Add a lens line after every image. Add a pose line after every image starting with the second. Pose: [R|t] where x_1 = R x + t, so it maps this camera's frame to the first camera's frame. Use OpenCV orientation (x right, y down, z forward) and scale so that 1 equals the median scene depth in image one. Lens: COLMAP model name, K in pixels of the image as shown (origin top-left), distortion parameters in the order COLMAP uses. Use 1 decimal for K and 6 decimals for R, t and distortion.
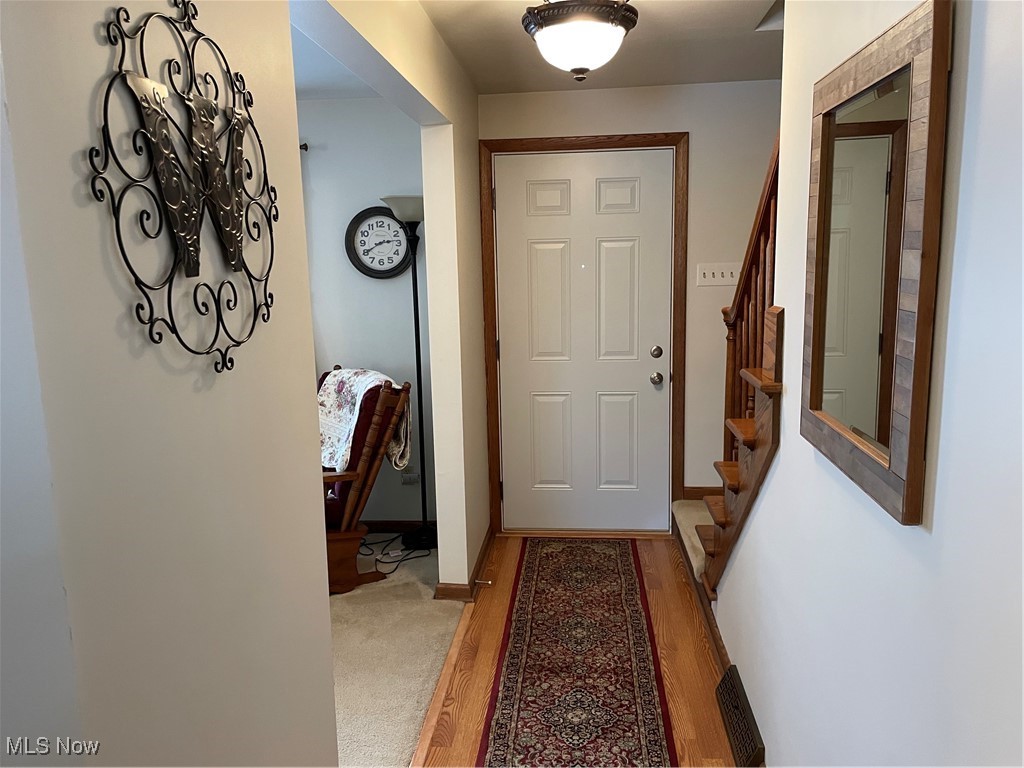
lens RADIAL K [[773.2, 0, 512.2], [0, 773.2, 382.7], [0, 0, 1]] dist [0.089867, -0.123497]
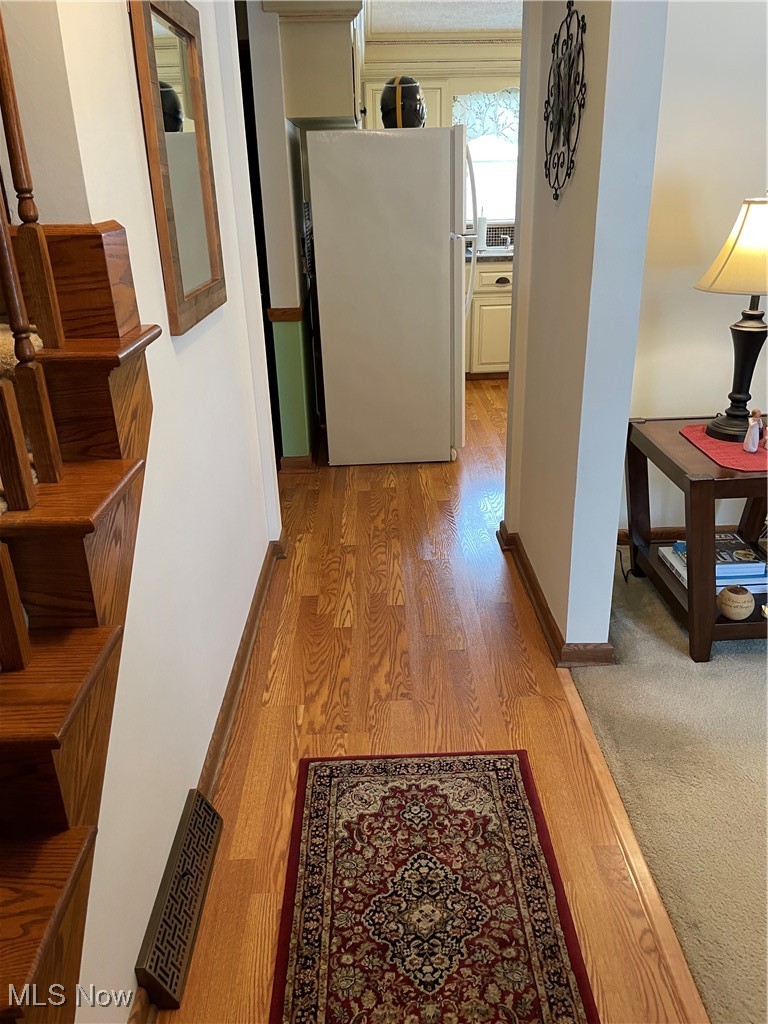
lens RADIAL K [[773.2, 0, 386.6], [0, 773.2, 509.7], [0, 0, 1]] dist [0.089867, -0.123497]
pose [[-0.992725, 0.085929, -0.084343, 0.146340], [0.028691, 0.849134, 0.527397, -0.195027], [0.116937, 0.521141, -0.845422, 1.426993]]
